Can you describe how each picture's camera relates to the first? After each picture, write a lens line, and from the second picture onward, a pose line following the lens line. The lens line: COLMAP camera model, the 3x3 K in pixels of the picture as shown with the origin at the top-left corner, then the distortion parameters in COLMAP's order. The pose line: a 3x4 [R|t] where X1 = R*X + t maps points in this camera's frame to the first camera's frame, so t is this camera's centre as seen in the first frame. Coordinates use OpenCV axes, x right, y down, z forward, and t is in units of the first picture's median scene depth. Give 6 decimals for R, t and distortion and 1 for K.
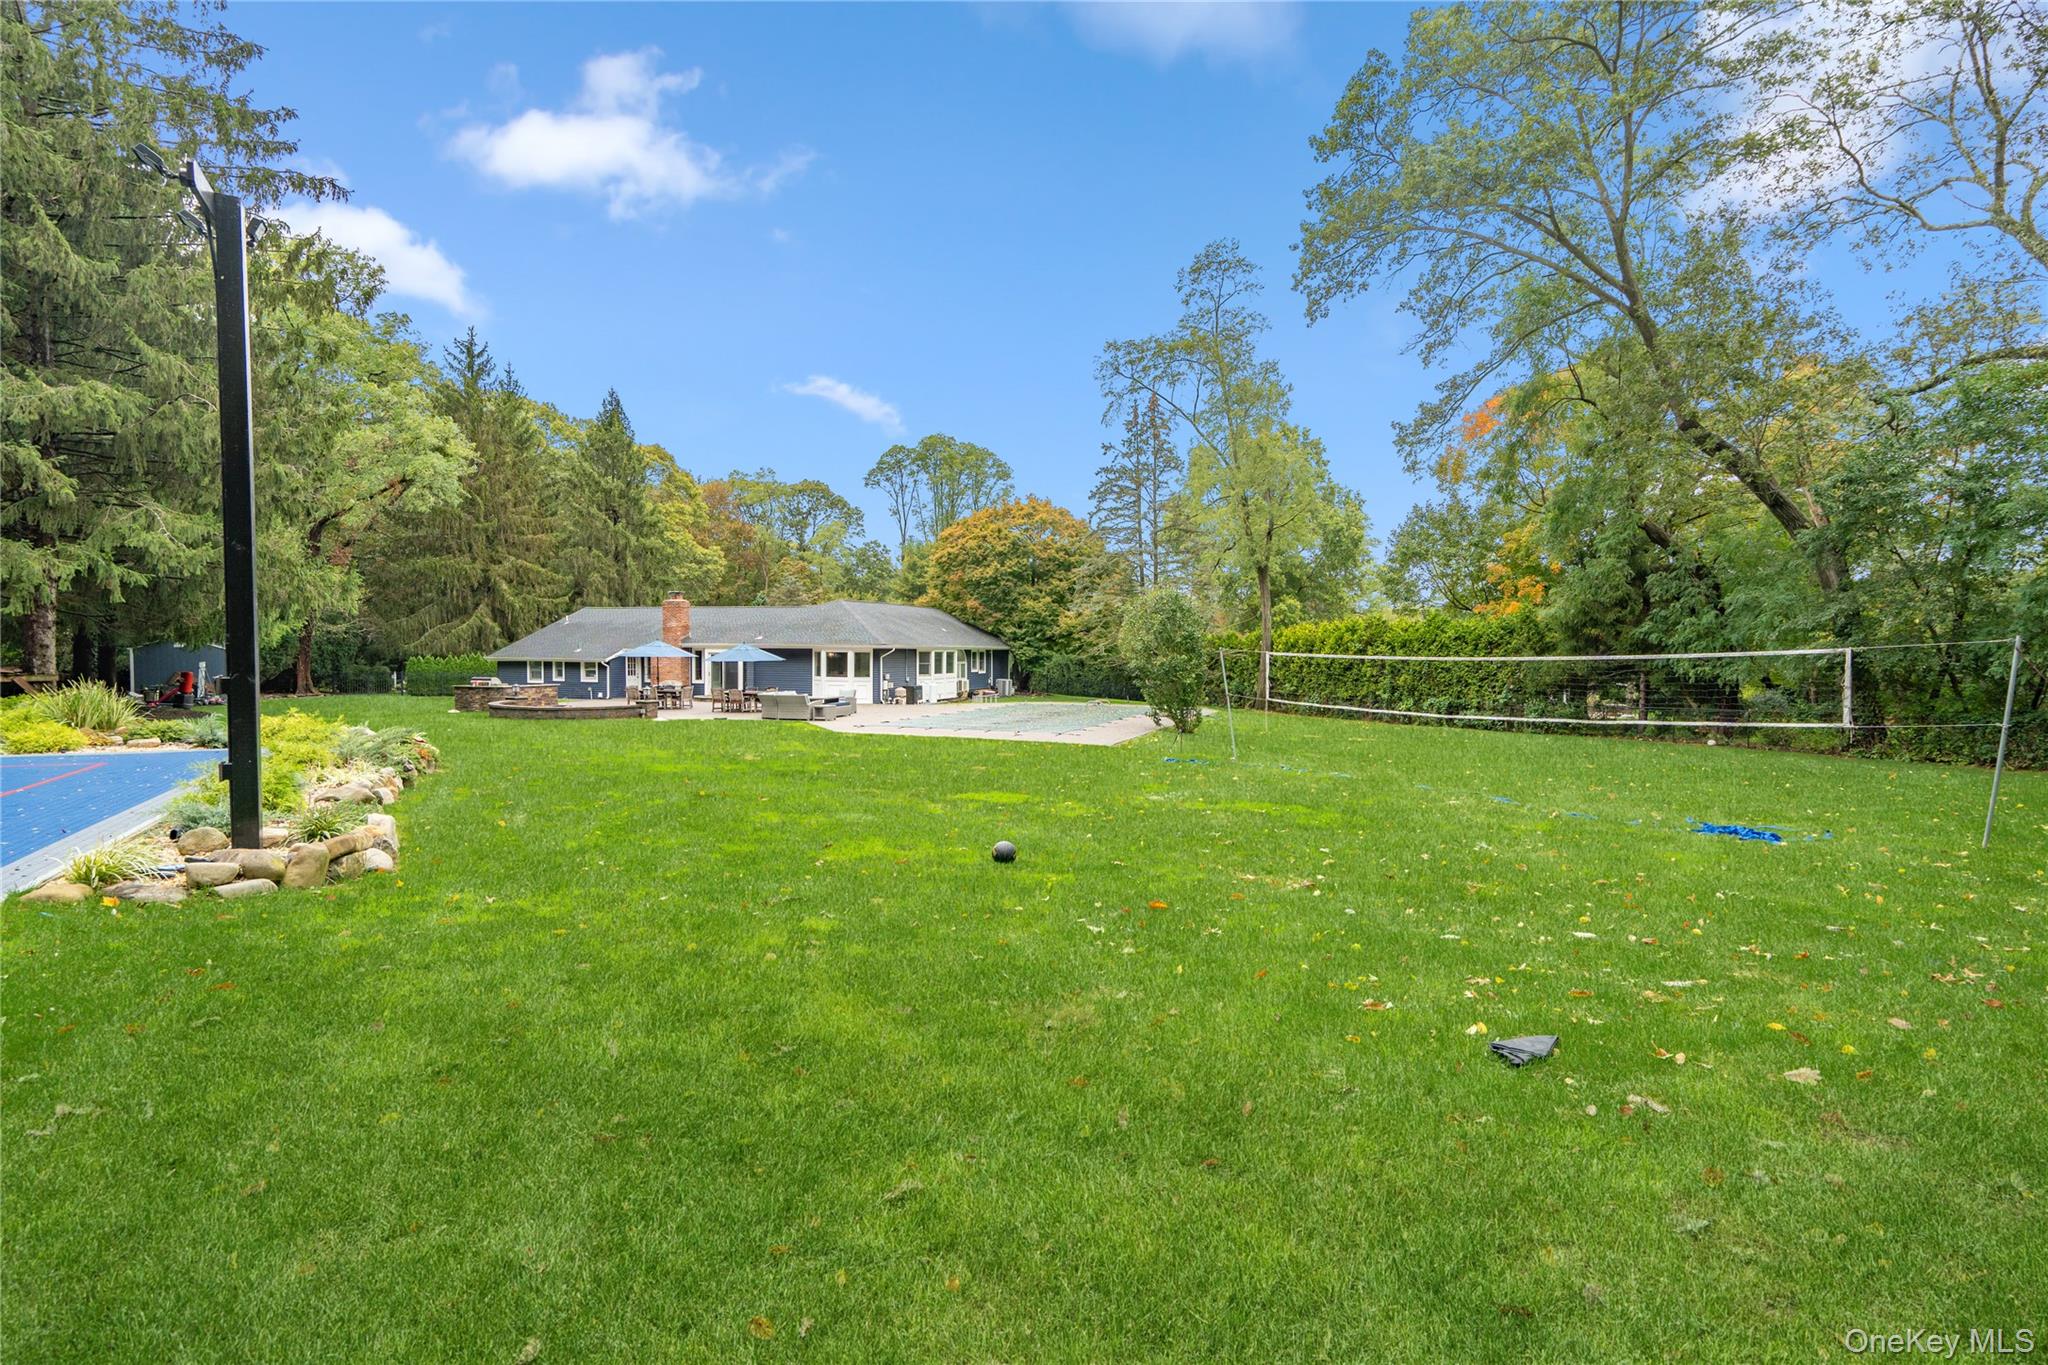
lens RADIAL K [[928.2, 0, 1014.9], [0, 928.2, 684.2], [0, 0, 1]] dist [0.000281, 0.000118]
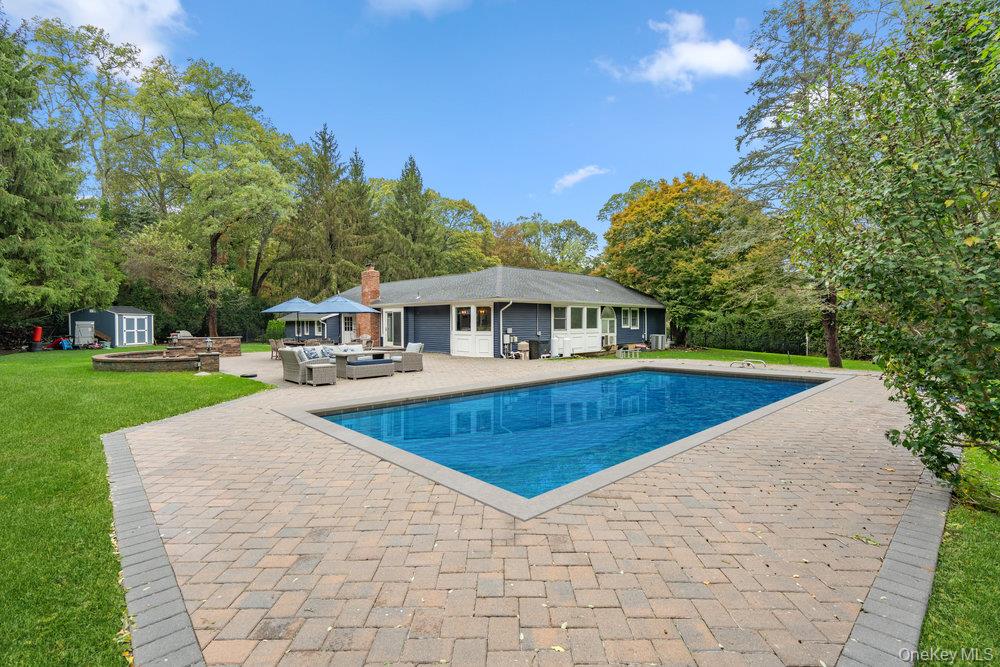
lens RADIAL K [[452.9, 0, 500.0], [0, 452.9, 333.5], [0, 0, 1]] dist [-0.001113, 0.000520]
pose [[0.906500, -0.000674, -0.422206, 0.046268], [-0.004691, 0.999921, -0.011667, 0.000448], [0.422180, 0.012557, 0.906425, 0.431325]]
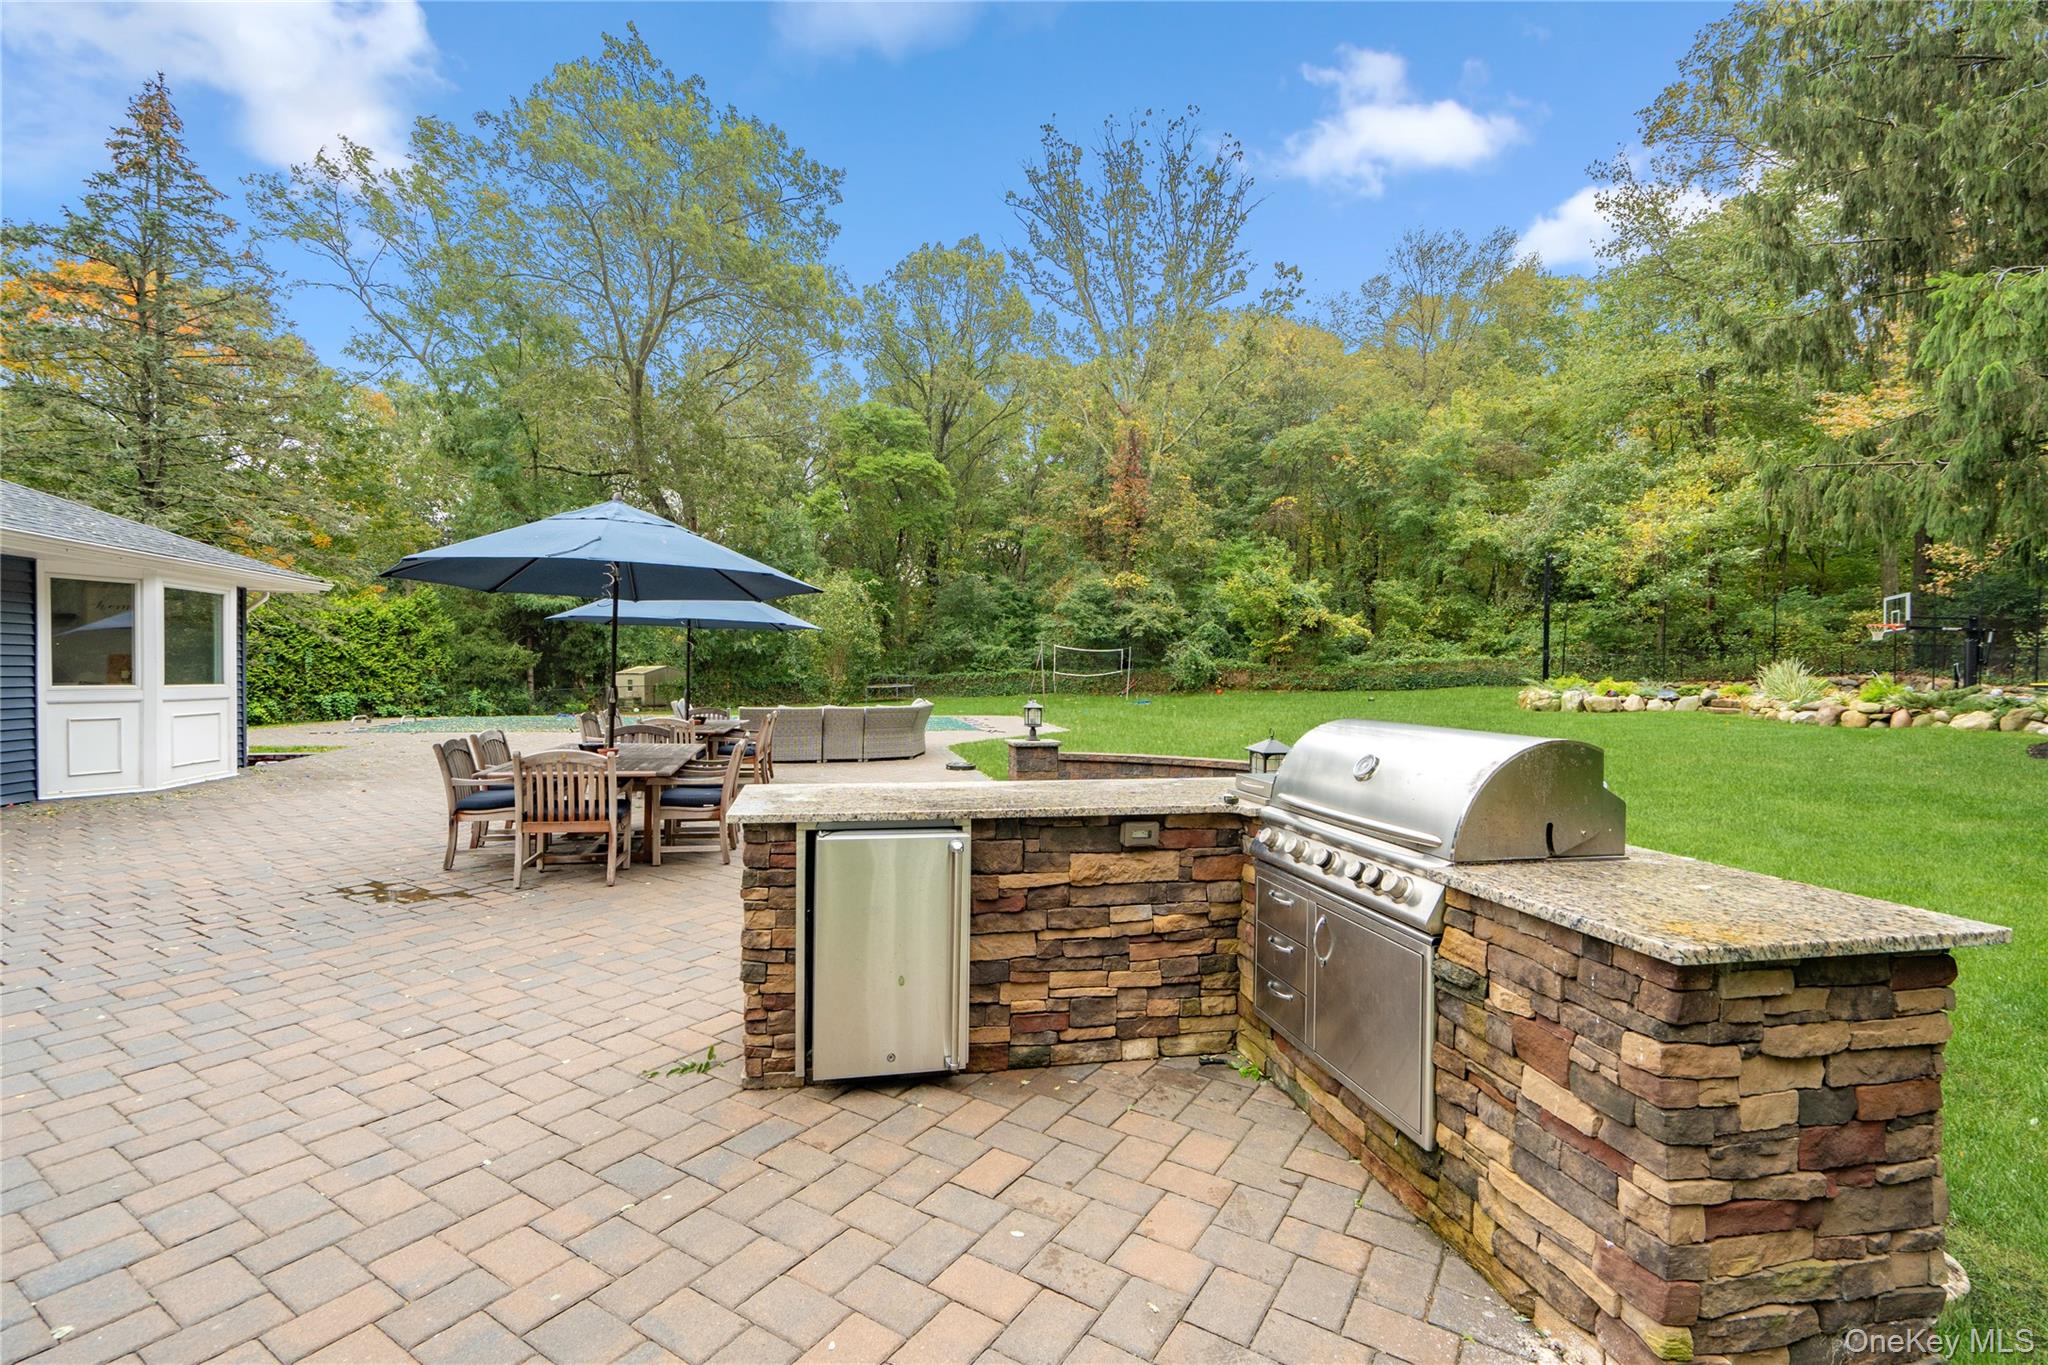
lens RADIAL K [[924.8, 0, 1022.3], [0, 924.8, 671.6], [0, 0, 1]] dist [0.001907, 0.000641]
pose [[-0.554040, -0.012502, 0.832396, -0.417658], [0.015800, 0.999549, 0.025530, -0.010562], [-0.832340, 0.027297, -0.553592, 0.727424]]
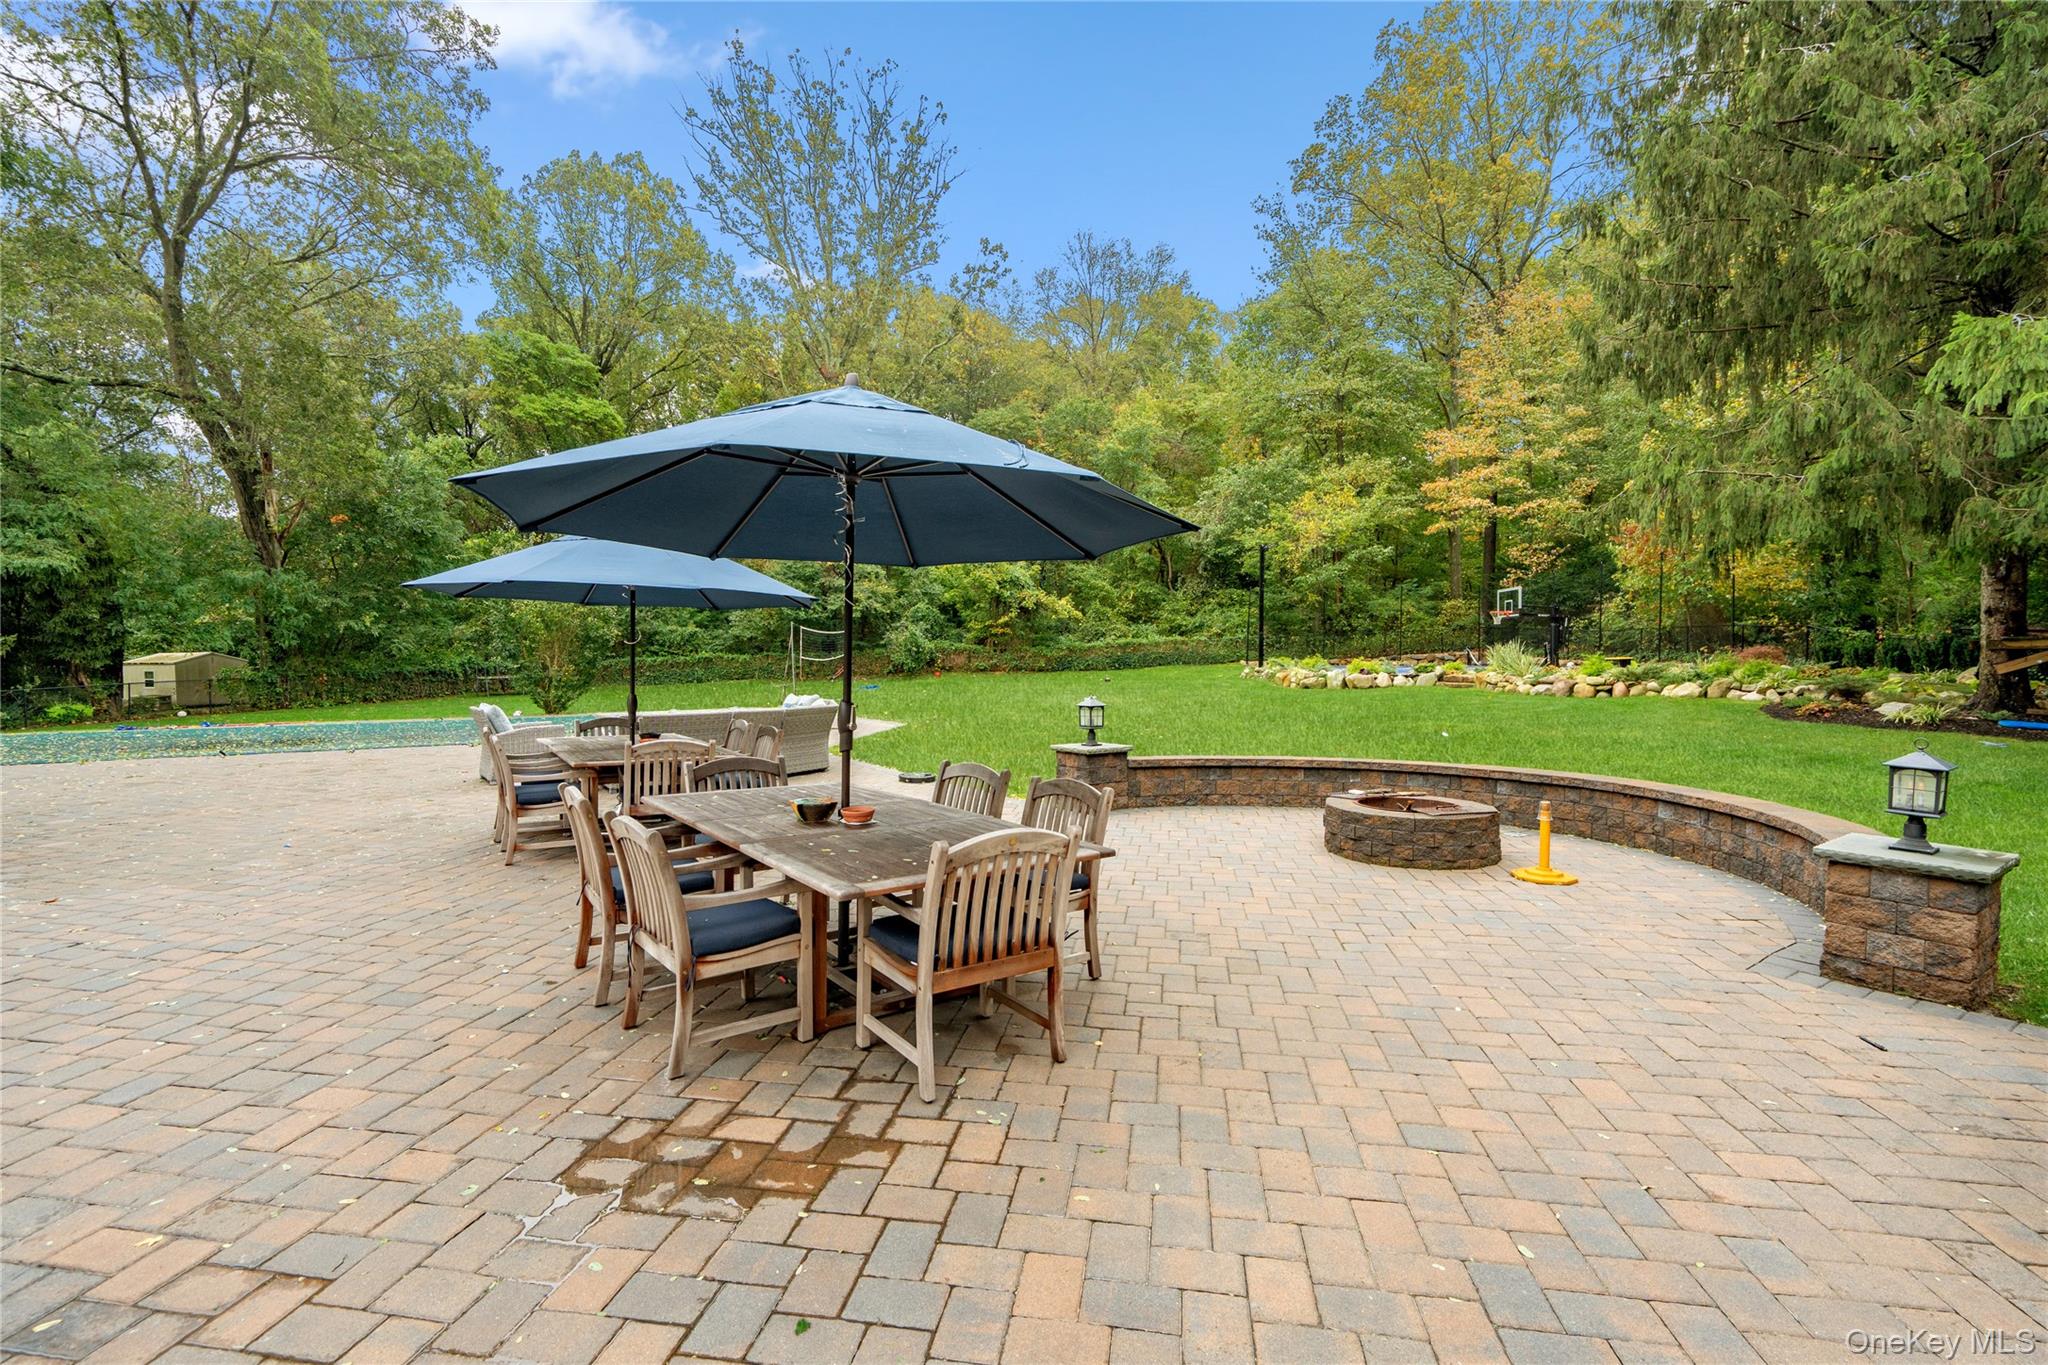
lens RADIAL K [[927.6, 0, 1024.0], [0, 927.6, 682.5], [0, 0, 1]] dist [-0.001113, 0.000520]
pose [[-0.831987, -0.024265, 0.554264, -0.339025], [0.013019, 0.997914, 0.063230, -0.011786], [-0.554642, 0.059822, -0.829936, 0.753274]]
